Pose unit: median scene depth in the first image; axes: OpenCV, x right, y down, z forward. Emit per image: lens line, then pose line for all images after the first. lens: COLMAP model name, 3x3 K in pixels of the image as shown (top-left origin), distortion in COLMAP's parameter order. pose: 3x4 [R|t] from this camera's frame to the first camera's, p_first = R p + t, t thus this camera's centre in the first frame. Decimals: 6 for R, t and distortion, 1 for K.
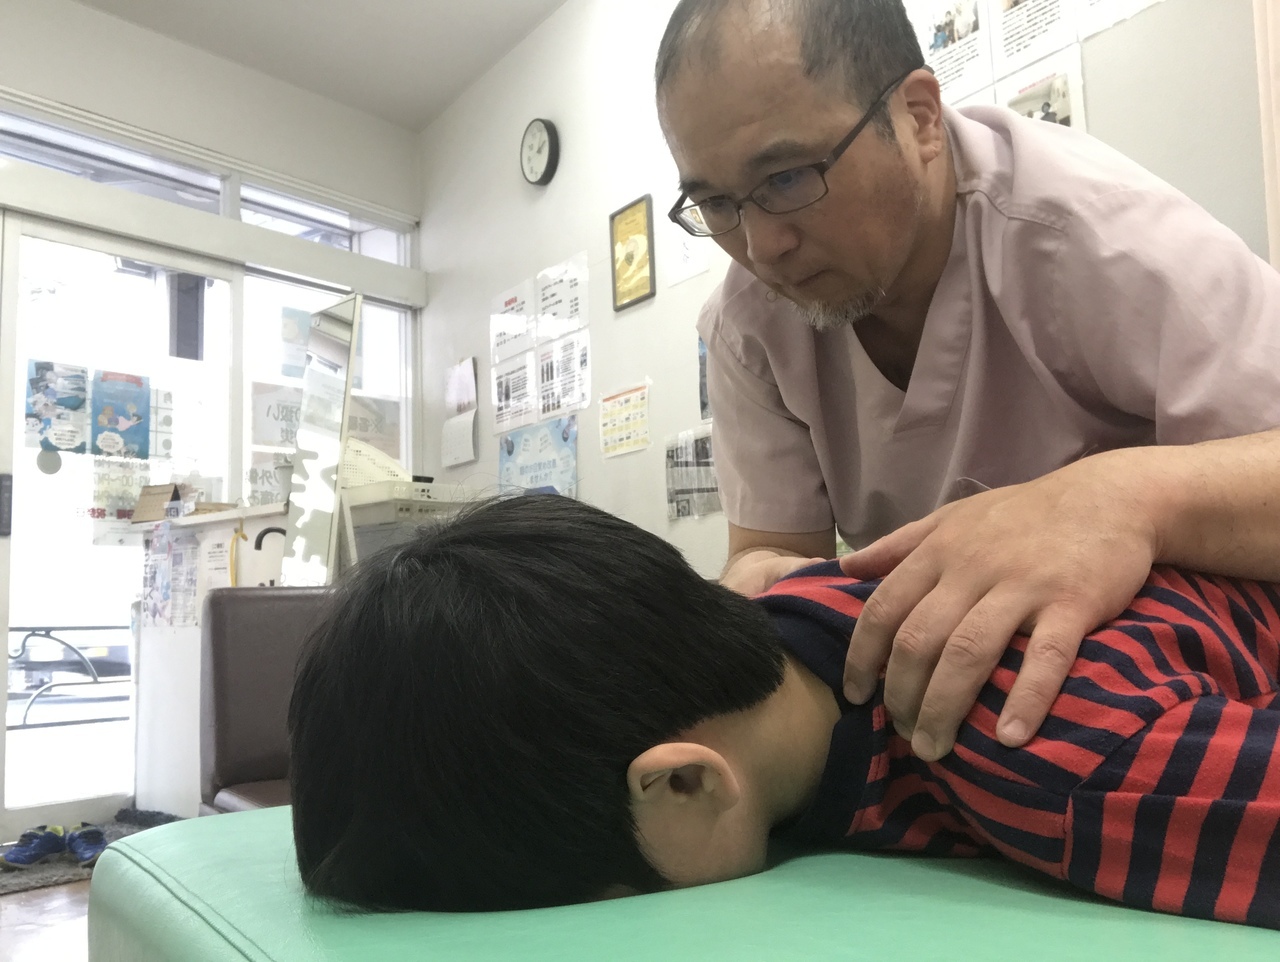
lens RADIAL K [[1188.2, 0, 636.9], [0, 1188.2, 473.6], [0, 0, 1]] dist [0.080002, -0.159988]
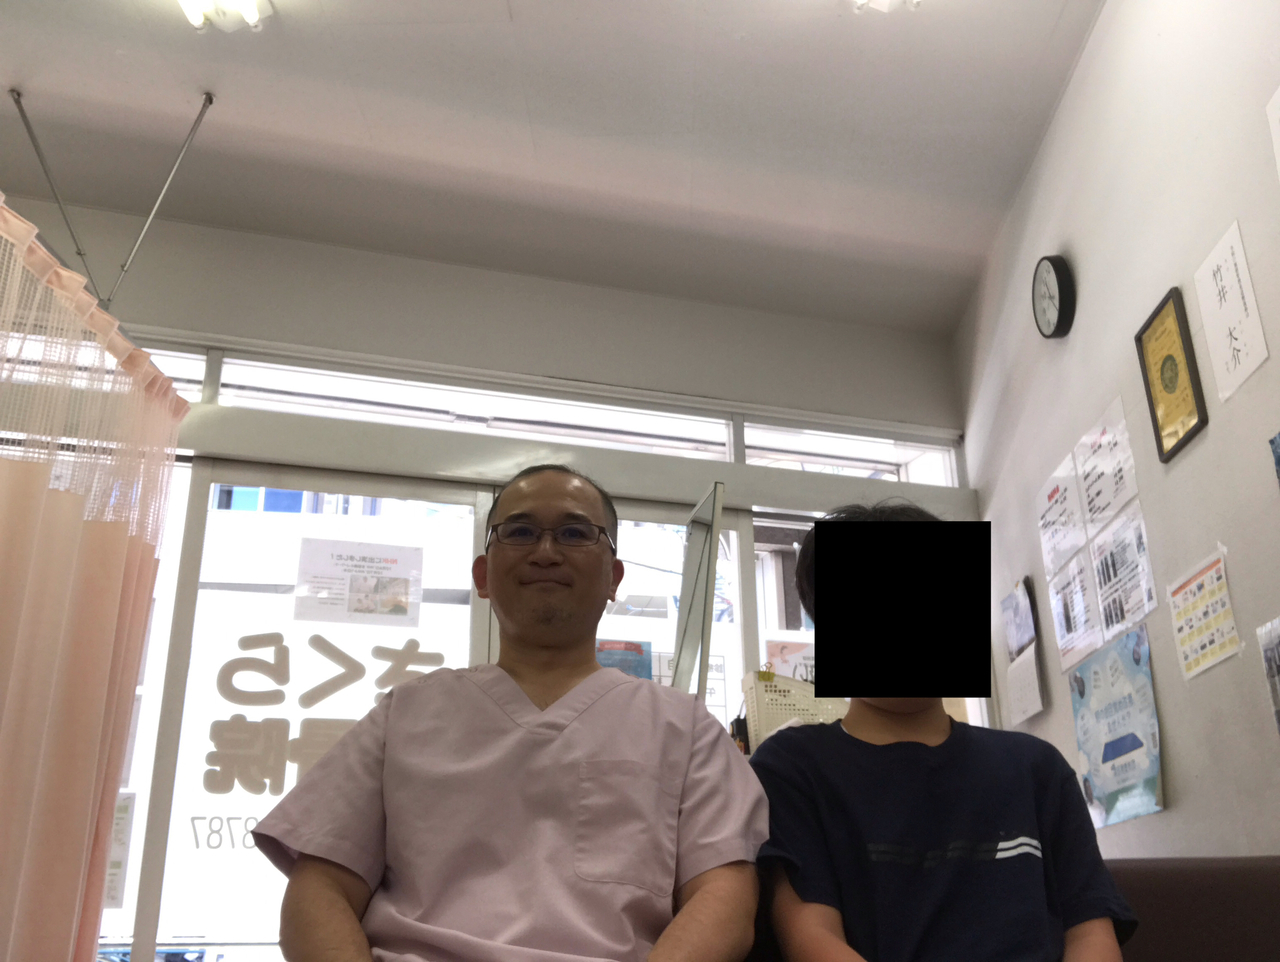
lens RADIAL K [[1188.2, 0, 636.9], [0, 1188.2, 473.6], [0, 0, 1]] dist [0.080002, -0.159988]
pose [[0.824862, -0.192914, -0.531401, 0.090068], [0.054990, 0.962898, -0.264202, 0.033425], [0.562654, 0.188708, 0.804866, 0.248924]]
